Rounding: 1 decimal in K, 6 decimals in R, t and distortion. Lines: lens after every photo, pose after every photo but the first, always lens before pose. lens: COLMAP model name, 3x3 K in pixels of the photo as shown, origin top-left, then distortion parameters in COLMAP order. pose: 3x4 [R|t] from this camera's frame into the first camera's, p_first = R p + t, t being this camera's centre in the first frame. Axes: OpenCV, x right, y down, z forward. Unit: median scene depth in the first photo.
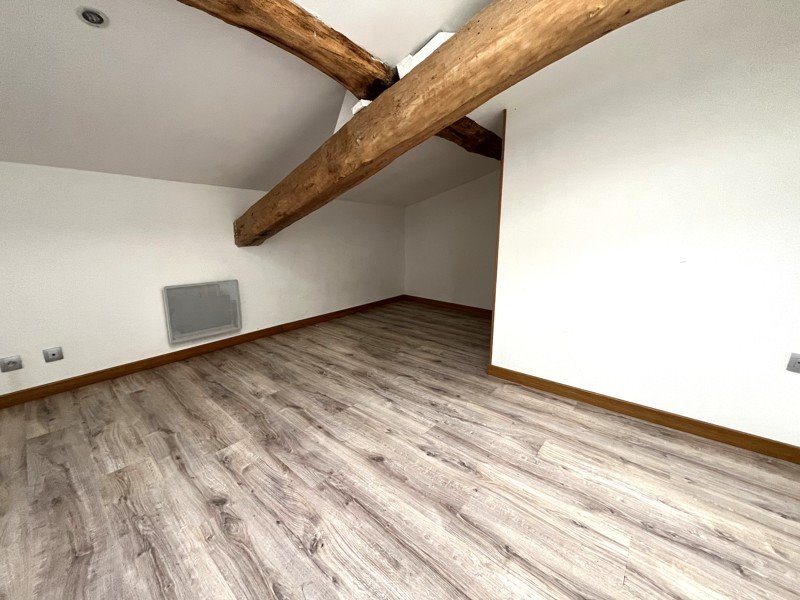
lens RADIAL K [[319.5, 0, 396.5], [0, 319.5, 304.4], [0, 0, 1]] dist [-0.003553, -0.000121]
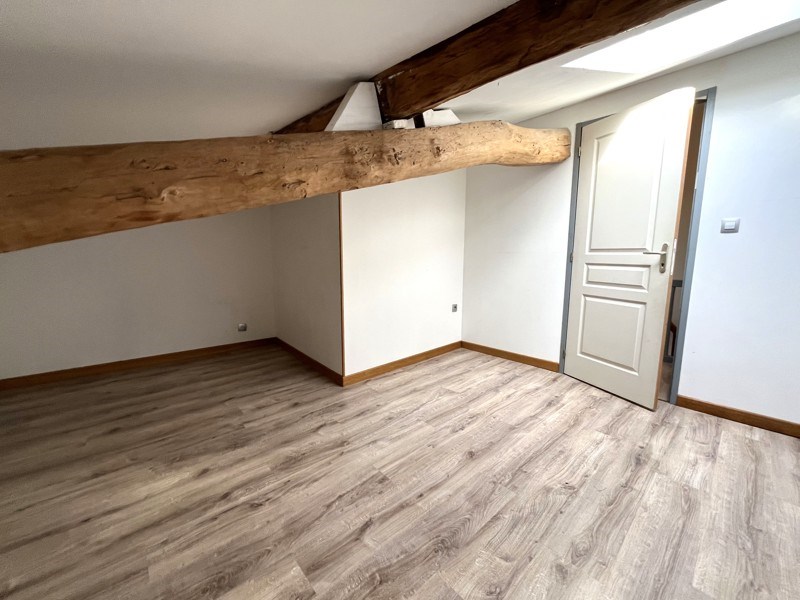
lens RADIAL K [[319.5, 0, 405.5], [0, 319.5, 299.1], [0, 0, 1]] dist [-0.003553, -0.000121]
pose [[0.119671, -0.142245, 0.982571, -0.892899], [0.214546, 0.970003, 0.114295, -0.181899], [-0.969355, 0.197129, 0.146599, 0.759561]]
